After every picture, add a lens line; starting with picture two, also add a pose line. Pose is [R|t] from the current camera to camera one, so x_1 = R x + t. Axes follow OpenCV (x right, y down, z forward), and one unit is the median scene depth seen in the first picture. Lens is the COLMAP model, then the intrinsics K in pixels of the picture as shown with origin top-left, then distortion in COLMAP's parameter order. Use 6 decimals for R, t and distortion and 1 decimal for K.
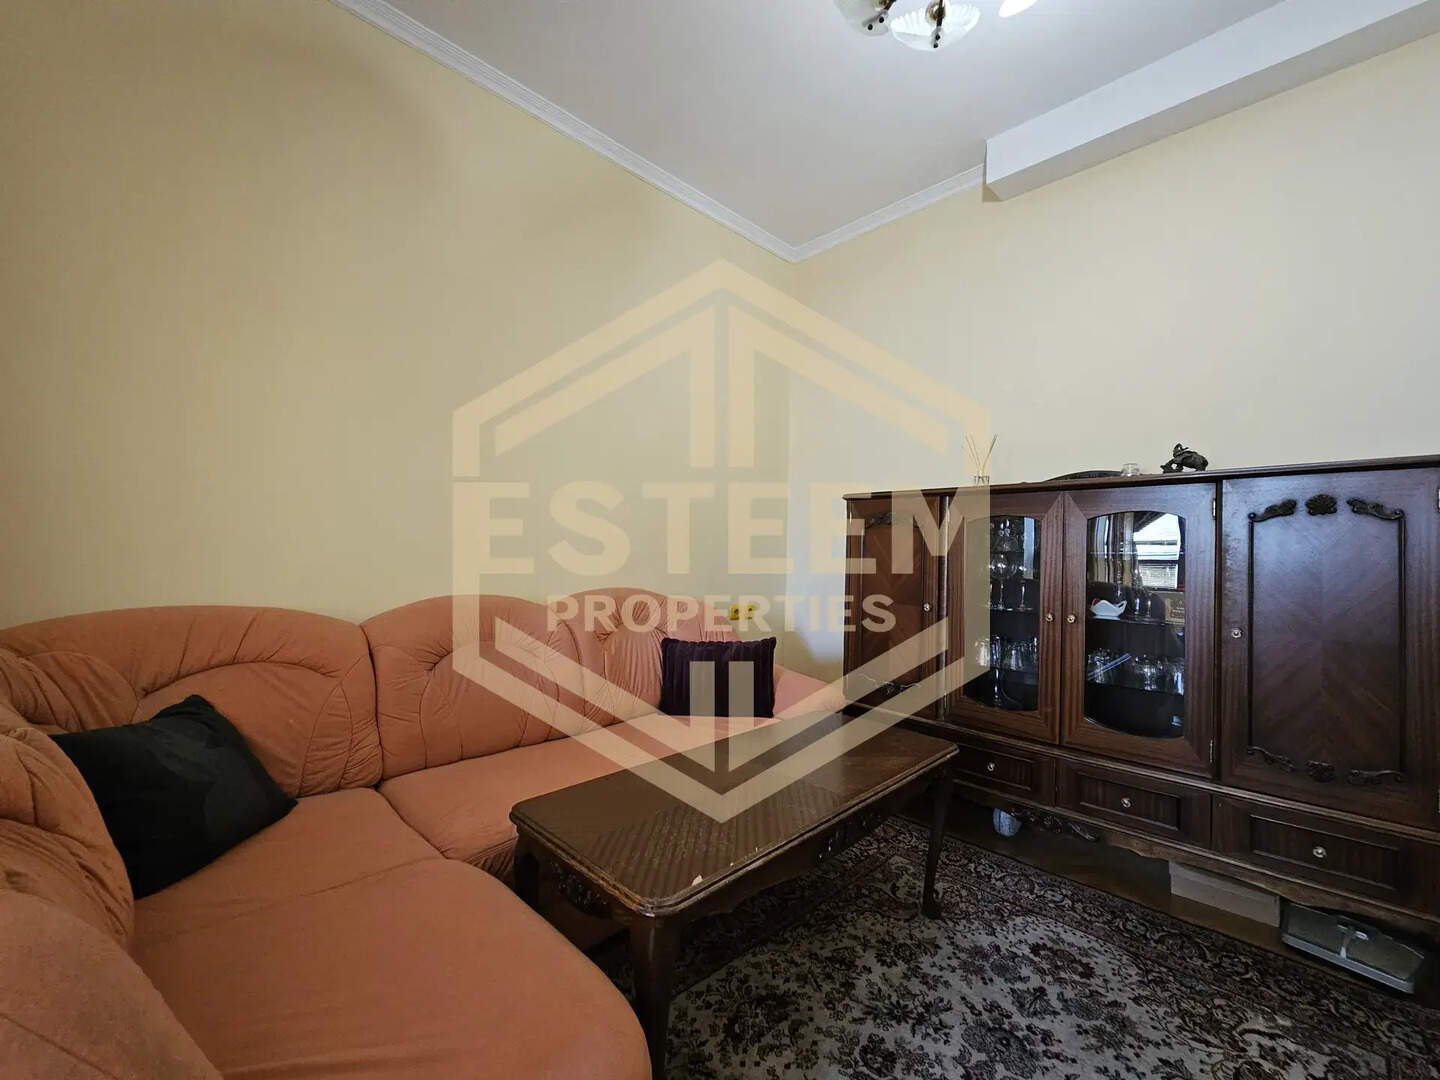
lens RADIAL K [[584.8, 0, 722.1], [0, 584.8, 542.9], [0, 0, 1]] dist [-0.003259, 0.002759]
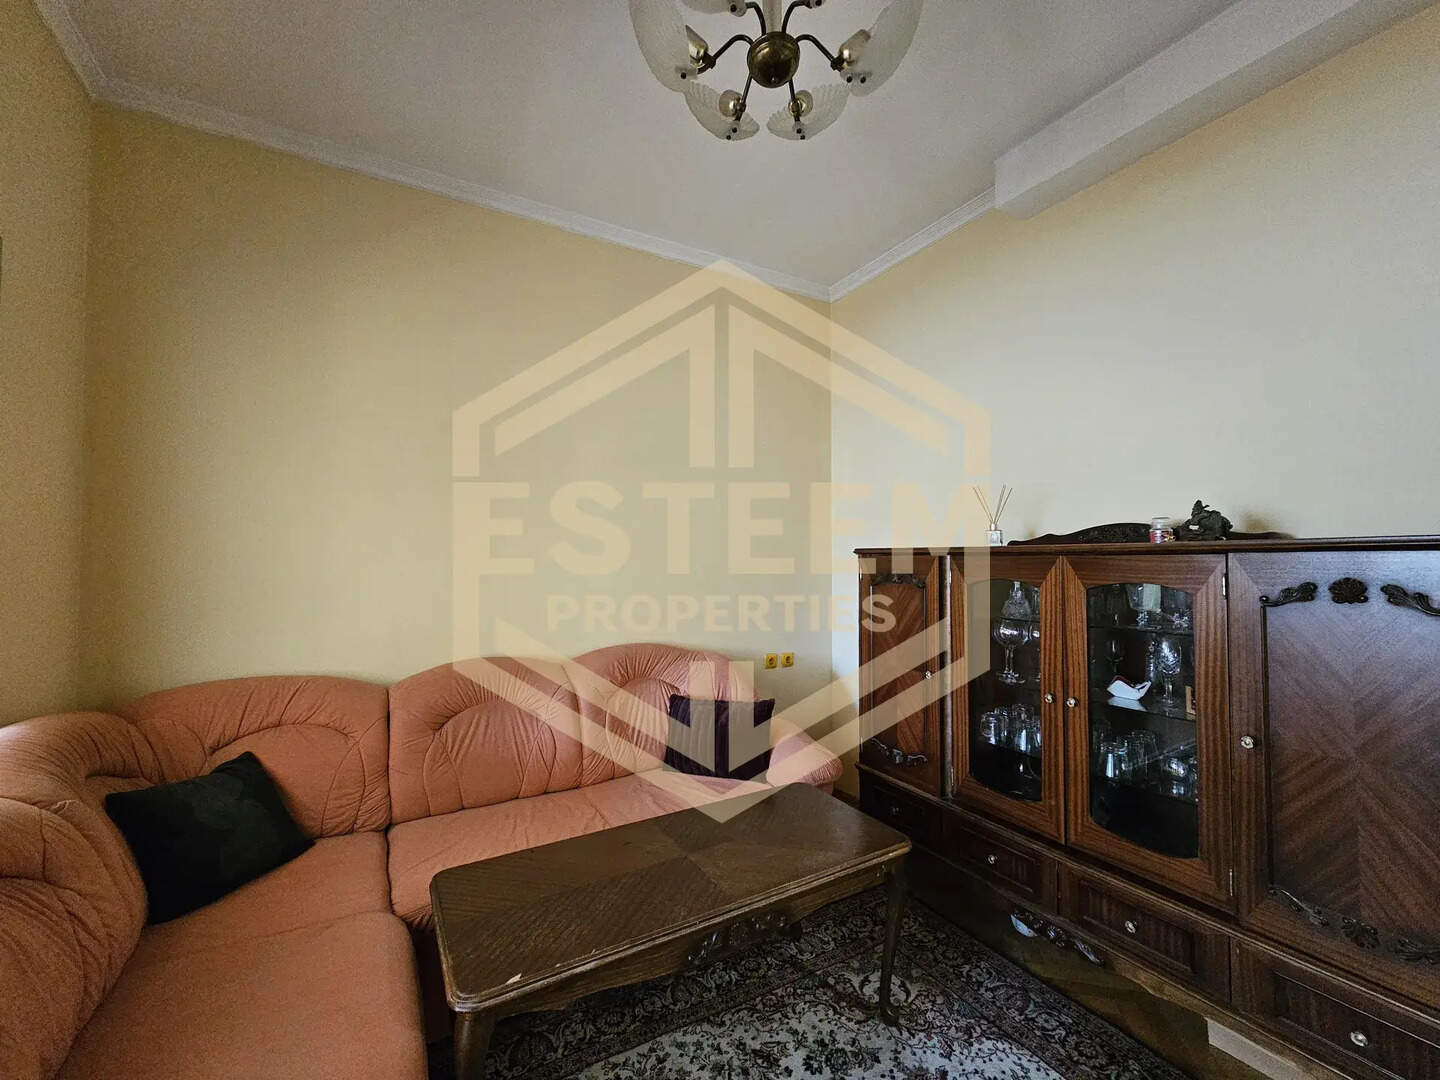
lens RADIAL K [[584.8, 0, 722.1], [0, 584.8, 542.9], [0, 0, 1]] dist [-0.003259, 0.002759]
pose [[0.965858, -0.029543, -0.257381, 0.388075], [0.025984, 0.999514, -0.017219, -0.129509], [0.257765, 0.009943, 0.966156, 0.017088]]
